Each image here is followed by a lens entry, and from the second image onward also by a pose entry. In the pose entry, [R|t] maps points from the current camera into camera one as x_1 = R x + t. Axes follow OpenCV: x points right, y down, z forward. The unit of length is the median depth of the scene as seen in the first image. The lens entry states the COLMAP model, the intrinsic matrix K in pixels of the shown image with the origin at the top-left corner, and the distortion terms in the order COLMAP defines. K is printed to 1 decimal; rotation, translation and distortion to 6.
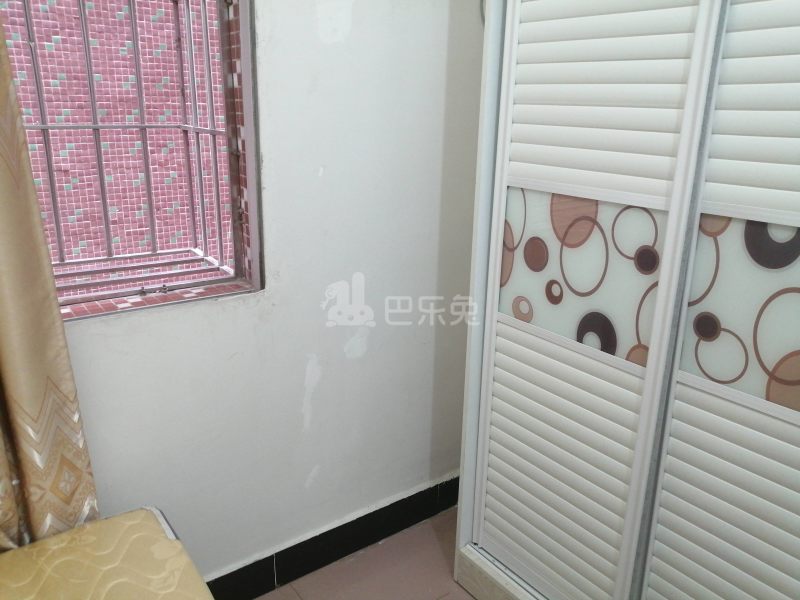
lens RADIAL K [[641.6, 0, 394.7], [0, 641.6, 294.7], [0, 0, 1]] dist [0.047533, -0.054699]
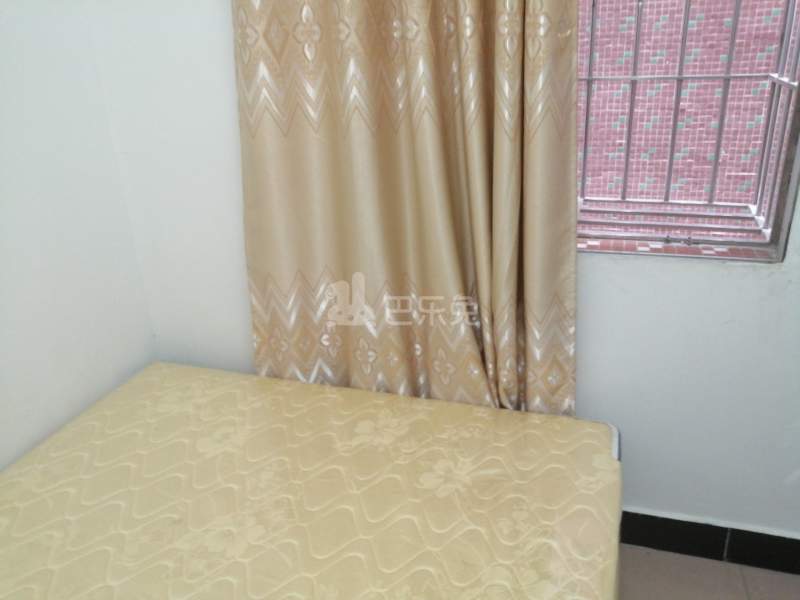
lens RADIAL K [[641.6, 0, 393.1], [0, 641.6, 298.2], [0, 0, 1]] dist [0.047533, -0.054699]
pose [[0.595063, 0.266945, -0.758051, 0.177390], [-0.181336, 0.963499, 0.196946, -0.039978], [0.782955, 0.020267, 0.621749, -0.018051]]
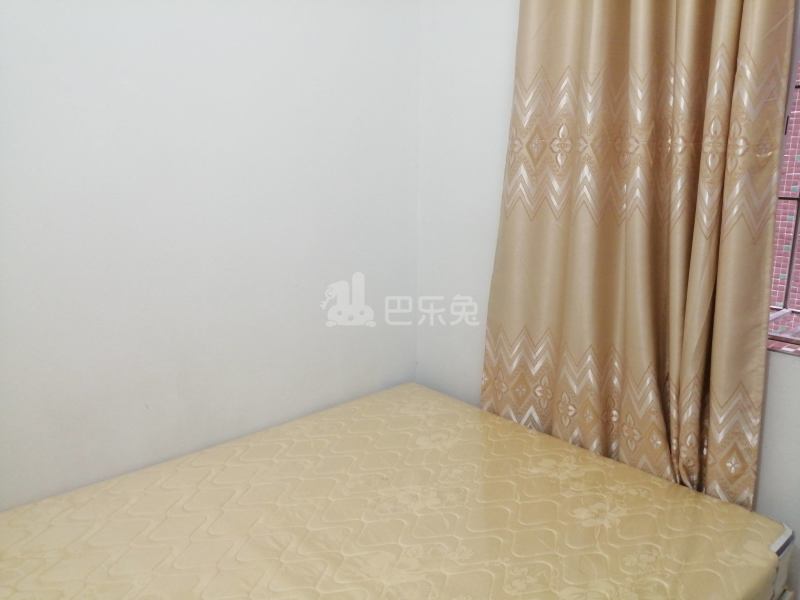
lens RADIAL K [[641.6, 0, 402.6], [0, 641.6, 300.4], [0, 0, 1]] dist [0.047533, -0.054699]
pose [[0.136544, 0.205112, -0.969167, 0.510812], [-0.291971, 0.943205, 0.158482, -0.032343], [0.946630, 0.261329, 0.188676, 0.023781]]
